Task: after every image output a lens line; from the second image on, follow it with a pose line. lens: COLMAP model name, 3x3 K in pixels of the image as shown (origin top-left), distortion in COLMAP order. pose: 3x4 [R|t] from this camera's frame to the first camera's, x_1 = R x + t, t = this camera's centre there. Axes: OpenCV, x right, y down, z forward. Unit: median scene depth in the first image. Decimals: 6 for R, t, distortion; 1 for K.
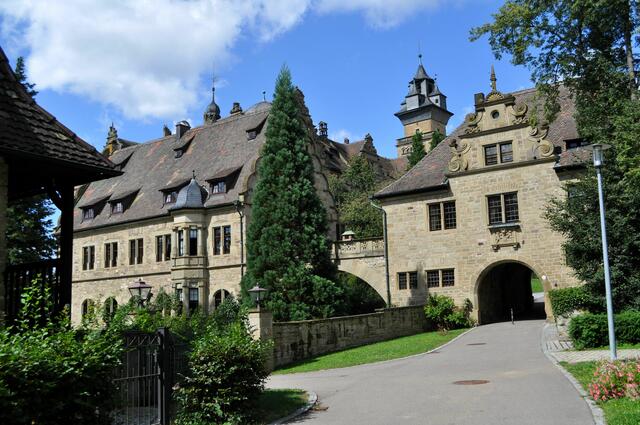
lens RADIAL K [[722.3, 0, 305.4], [0, 722.3, 201.0], [0, 0, 1]] dist [-0.043160, 0.000000]
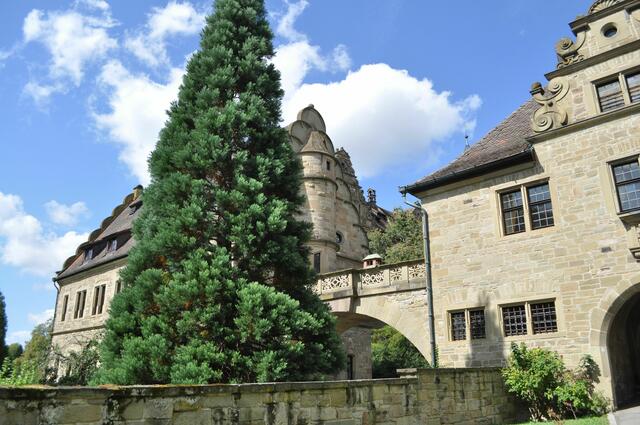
lens RADIAL K [[527.7, 0, 313.5], [0, 527.7, 203.8], [0, 0, 1]] dist [-0.080965, 0.019170]
pose [[0.992309, -0.004841, -0.123689, 0.076869], [-0.017465, 0.983762, -0.178624, 0.097661], [0.122546, 0.179410, 0.976112, 0.597679]]
